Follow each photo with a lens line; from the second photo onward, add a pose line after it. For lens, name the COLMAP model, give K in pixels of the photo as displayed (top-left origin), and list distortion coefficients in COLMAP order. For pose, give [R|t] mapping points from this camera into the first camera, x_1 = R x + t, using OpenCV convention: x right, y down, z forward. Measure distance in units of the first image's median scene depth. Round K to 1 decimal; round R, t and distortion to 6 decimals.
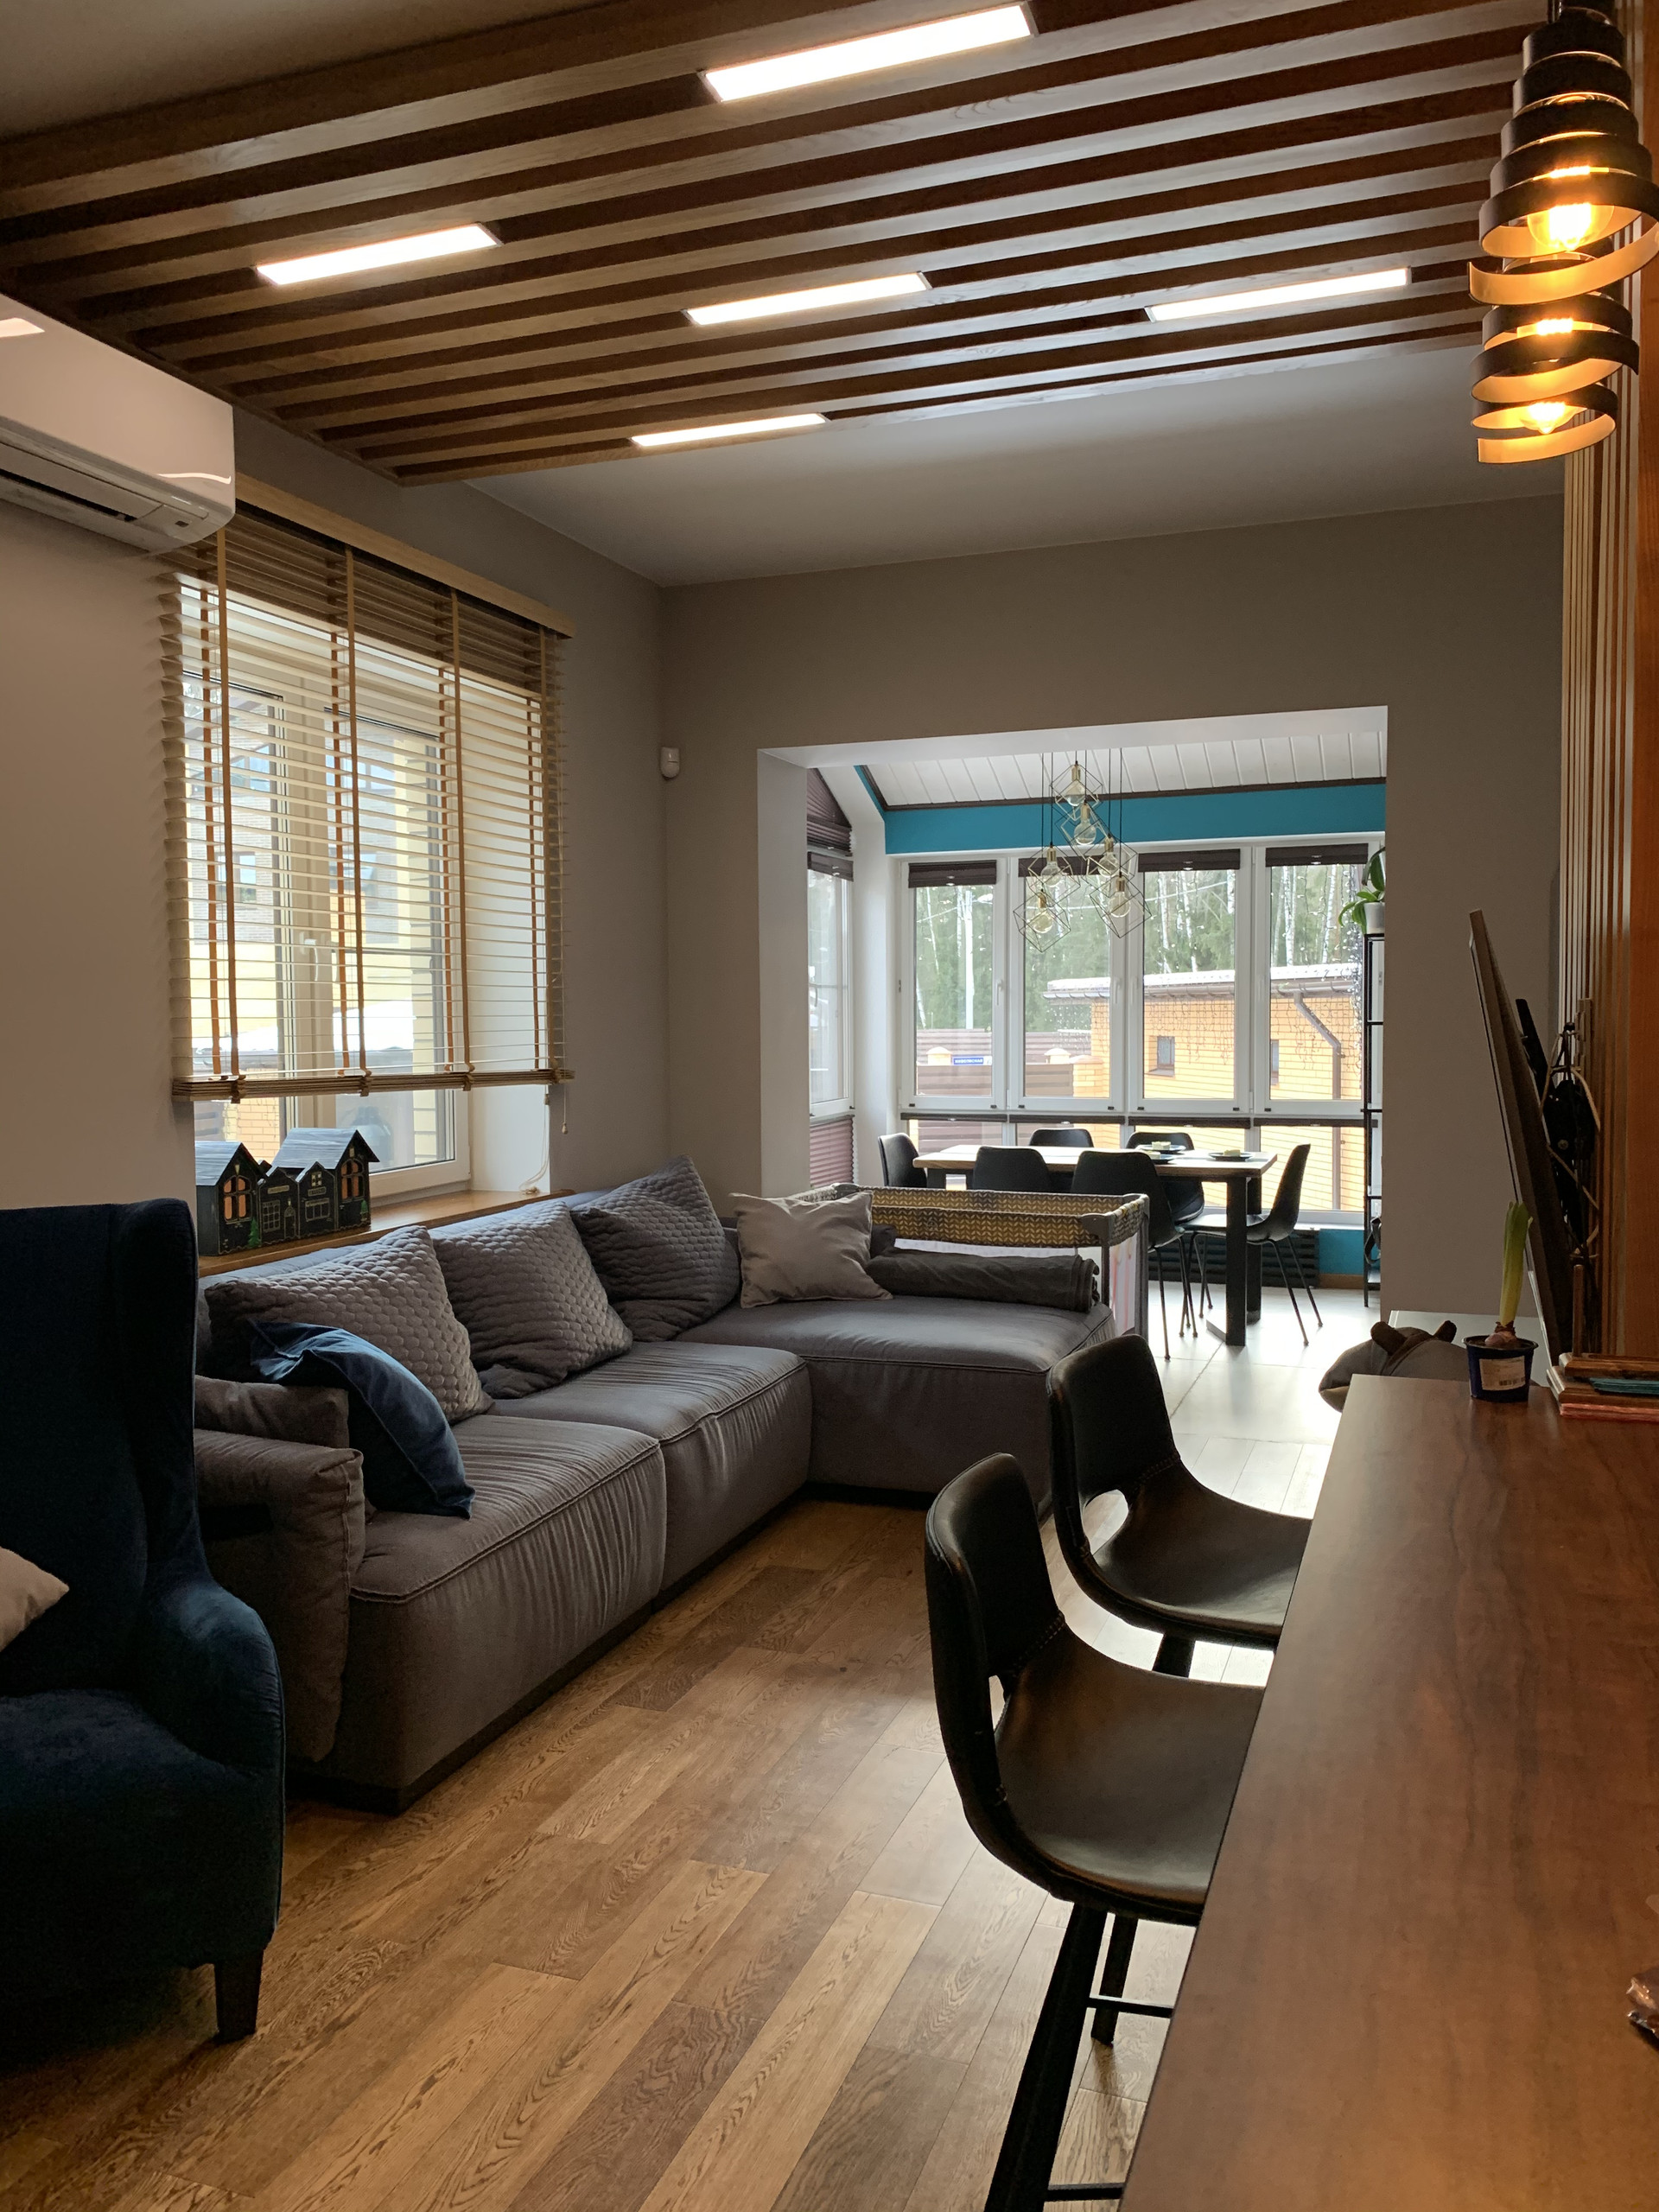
lens RADIAL K [[1700.1, 0, 829.5], [0, 1700.1, 1106.0], [0, 0, 1]] dist [0.001519, -0.005400]
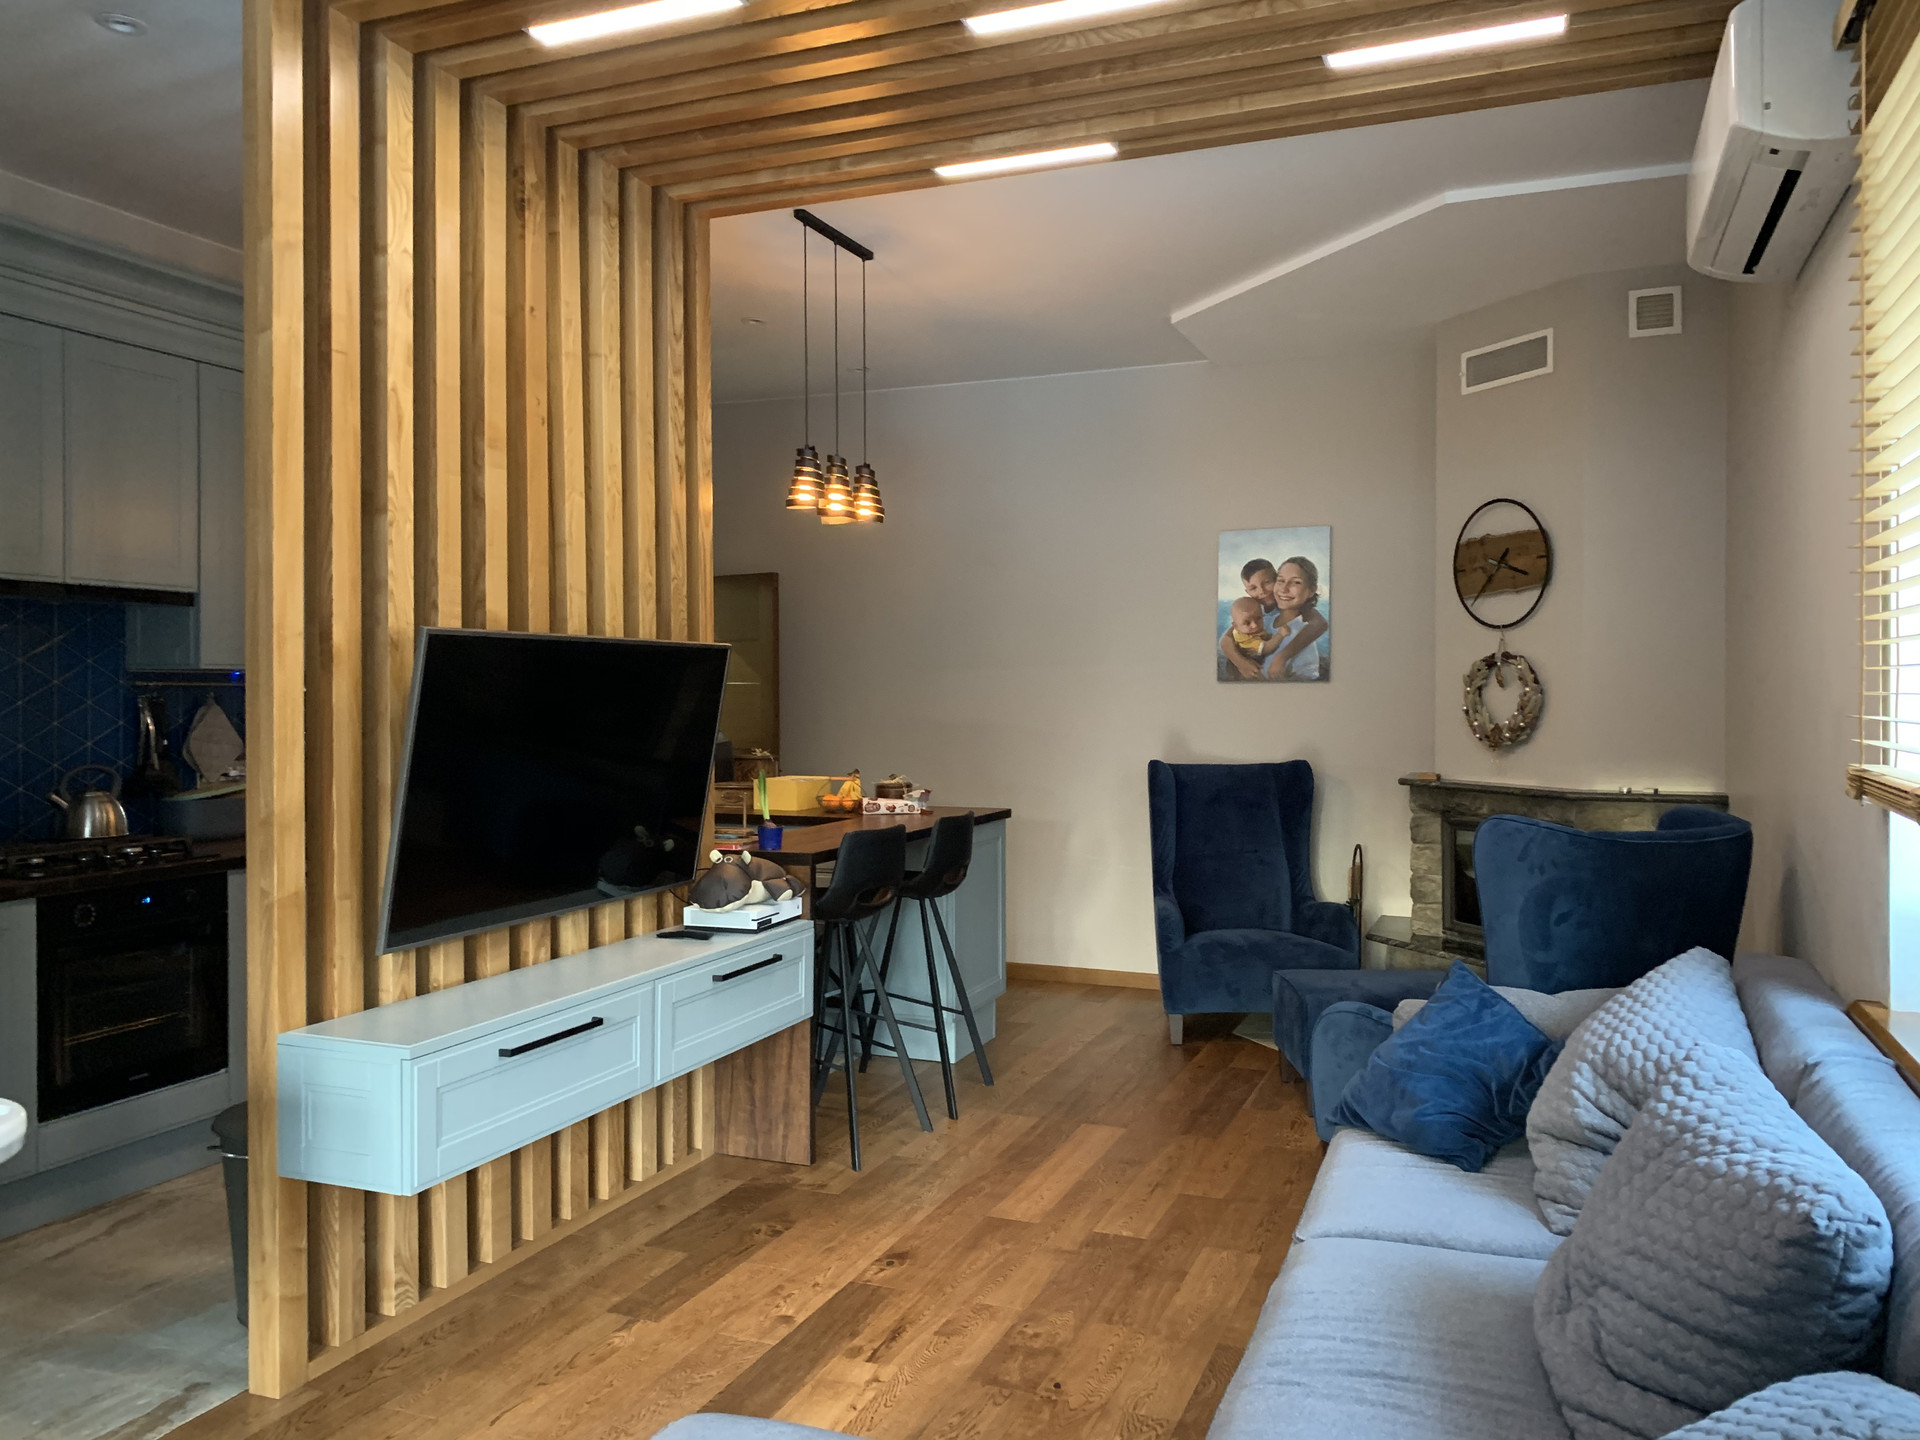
lens RADIAL K [[1475.7, 0, 960.0], [0, 1475.7, 720.0], [0, 0, 1]] dist [0.001519, -0.005400]
pose [[-0.999690, 0.007655, 0.023688, 0.053778], [0.009718, 0.996053, 0.088229, -0.150431], [-0.022919, 0.088432, -0.995818, 2.454256]]
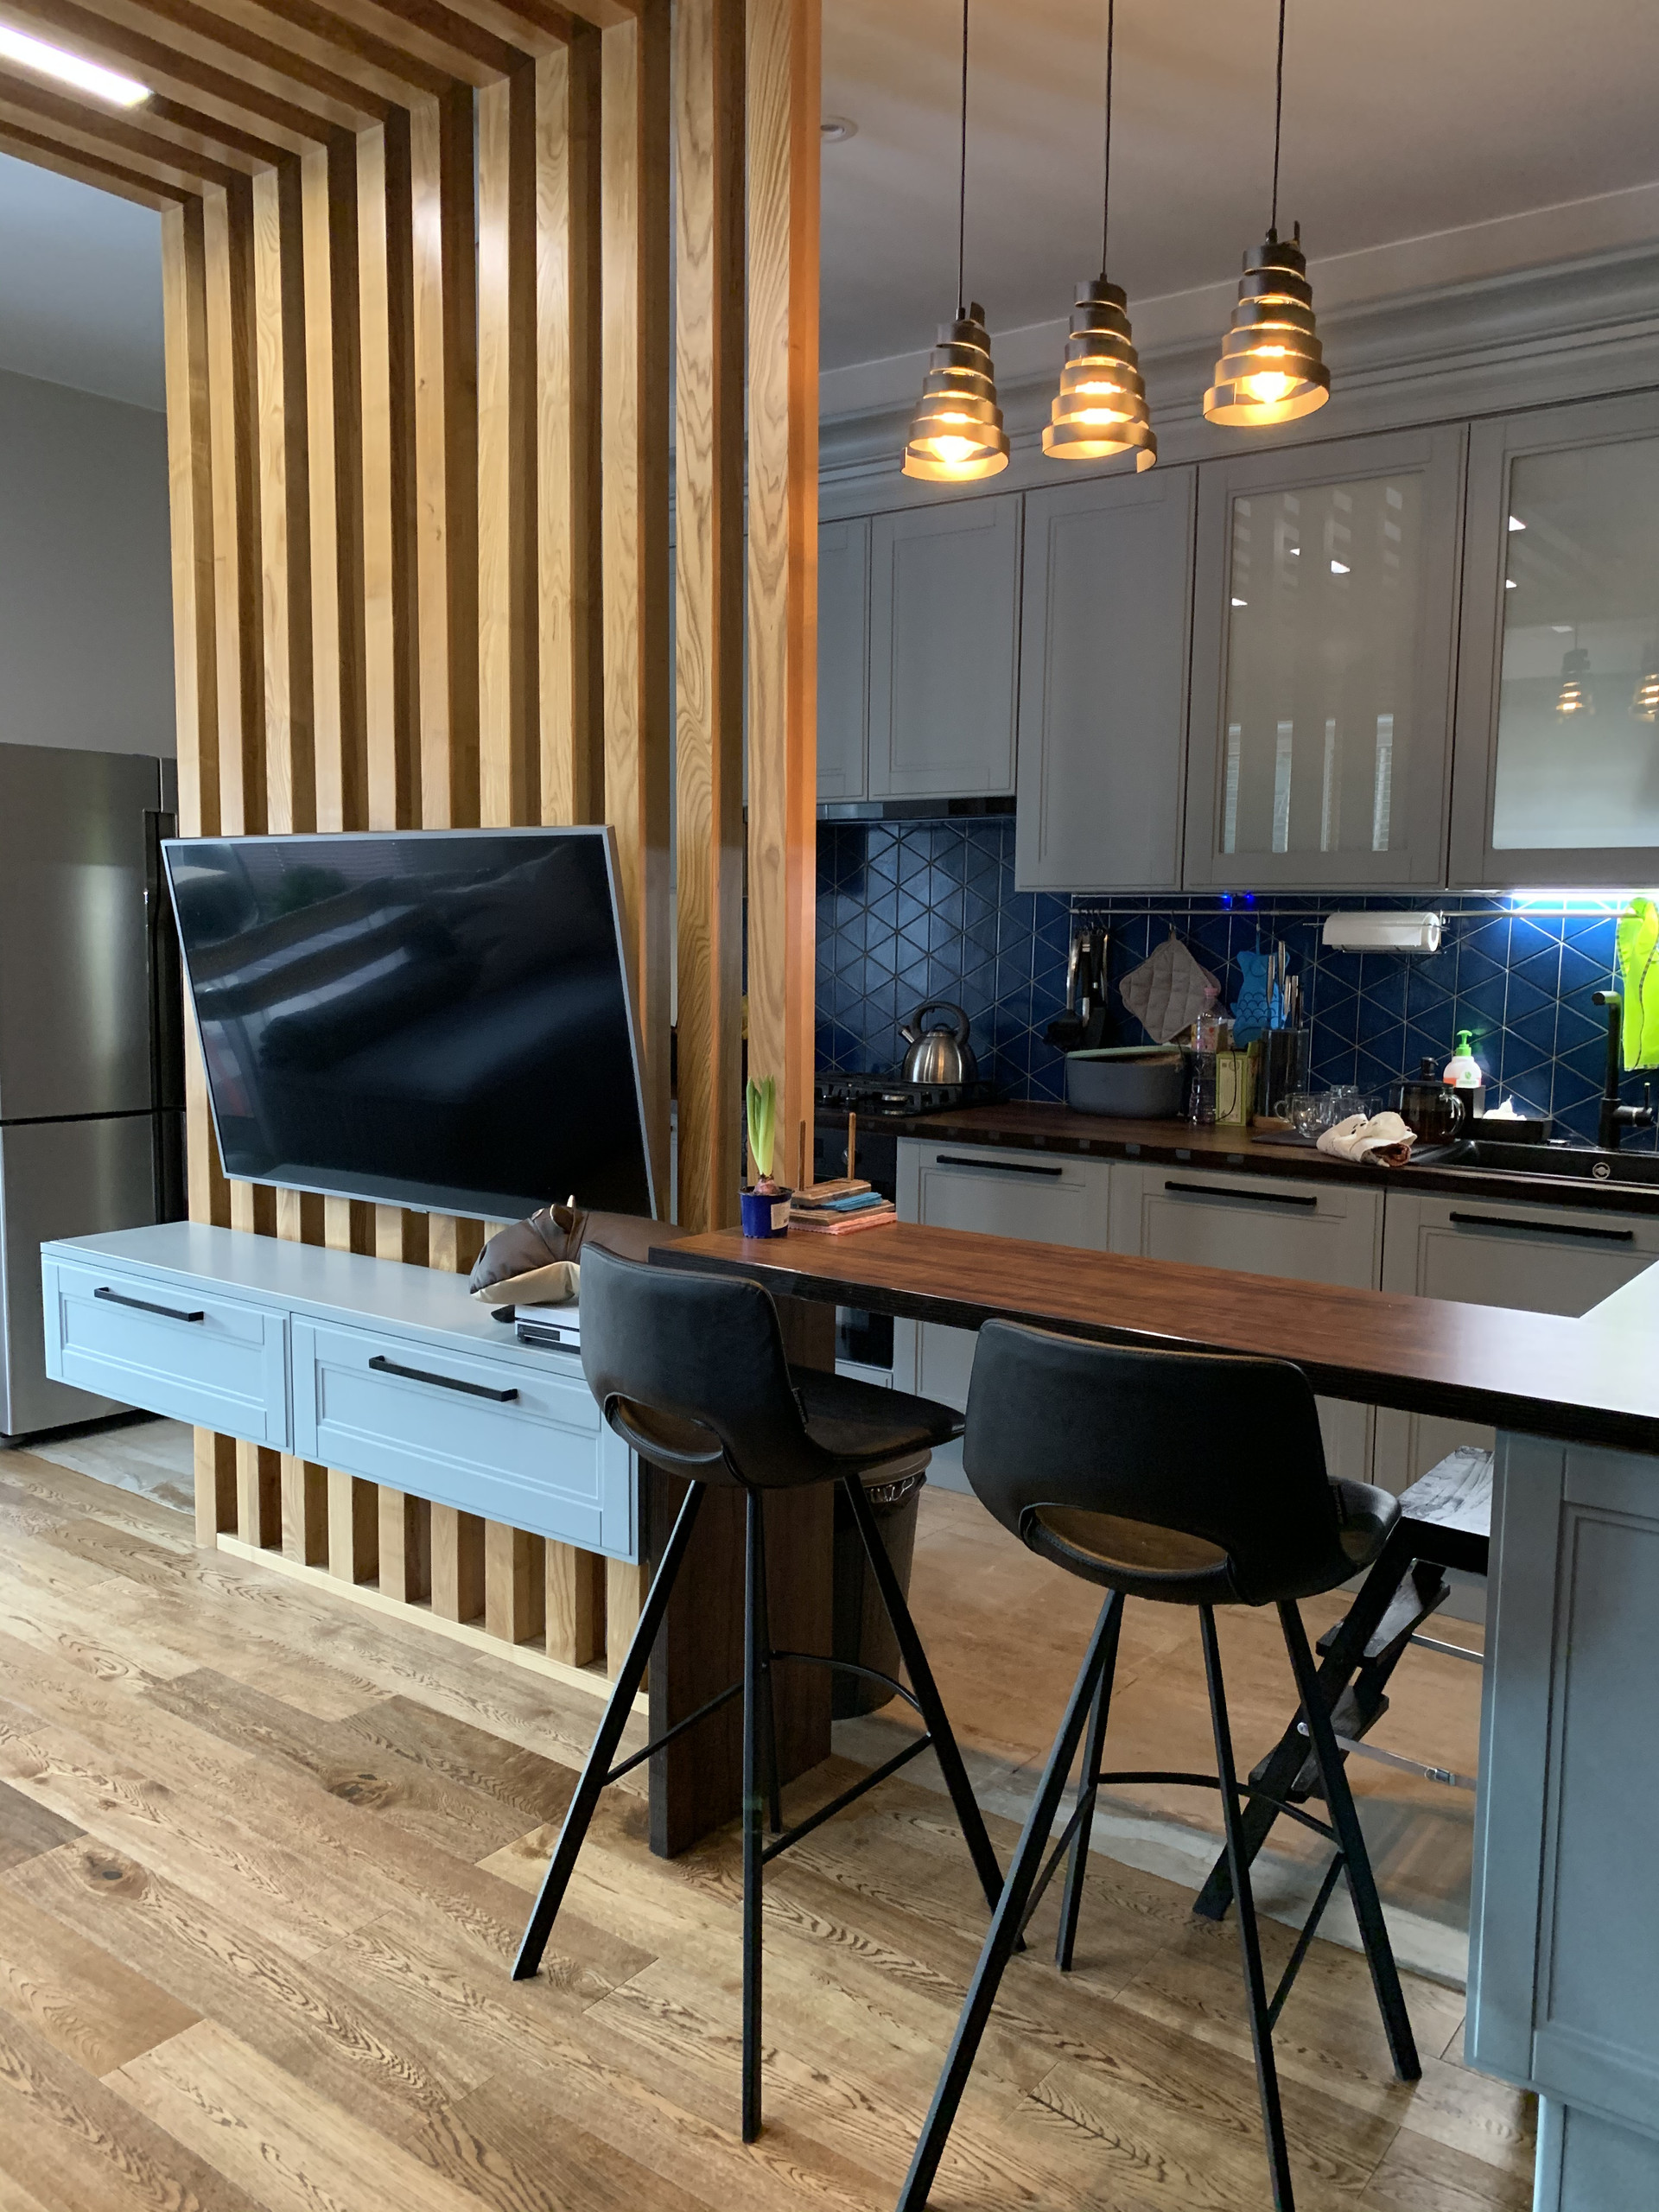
lens RADIAL K [[1700.1, 0, 829.5], [0, 1700.1, 1106.0], [0, 0, 1]] dist [0.001519, -0.005400]
pose [[0.281761, -0.091836, 0.955080, -0.586410], [0.046252, 0.995552, 0.082082, -0.008129], [-0.958369, 0.021047, 0.284755, 0.490496]]
